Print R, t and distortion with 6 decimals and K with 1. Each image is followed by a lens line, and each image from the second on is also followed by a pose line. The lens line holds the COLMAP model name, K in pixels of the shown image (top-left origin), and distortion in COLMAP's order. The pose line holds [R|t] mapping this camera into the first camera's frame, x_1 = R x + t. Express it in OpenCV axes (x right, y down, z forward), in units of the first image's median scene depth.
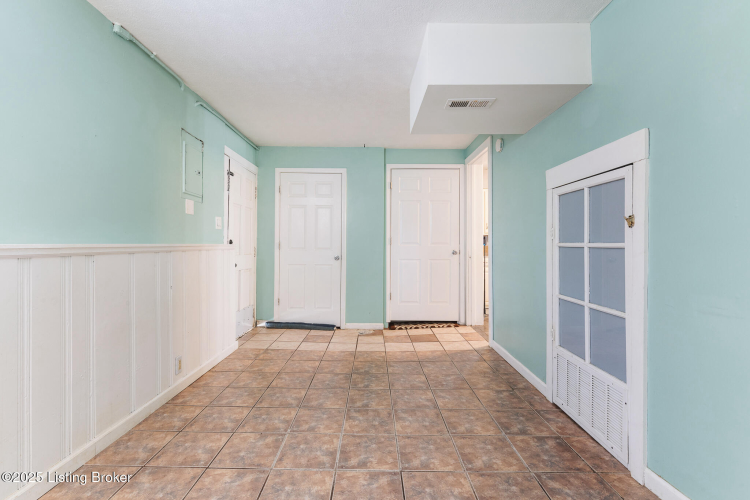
lens RADIAL K [[324.8, 0, 370.9], [0, 324.8, 245.3], [0, 0, 1]] dist [0.002423, 0.000582]
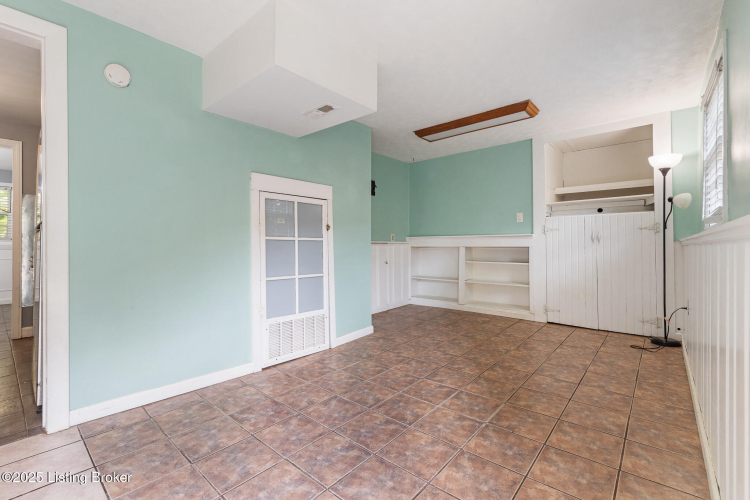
lens RADIAL K [[324.8, 0, 372.8], [0, 324.8, 245.9], [0, 0, 1]] dist [0.002423, 0.000582]
pose [[-0.745995, -0.002725, 0.665946, -0.675272], [0.001258, 0.999984, 0.005501, 0.025812], [-0.665950, 0.004941, -0.745980, 2.016560]]
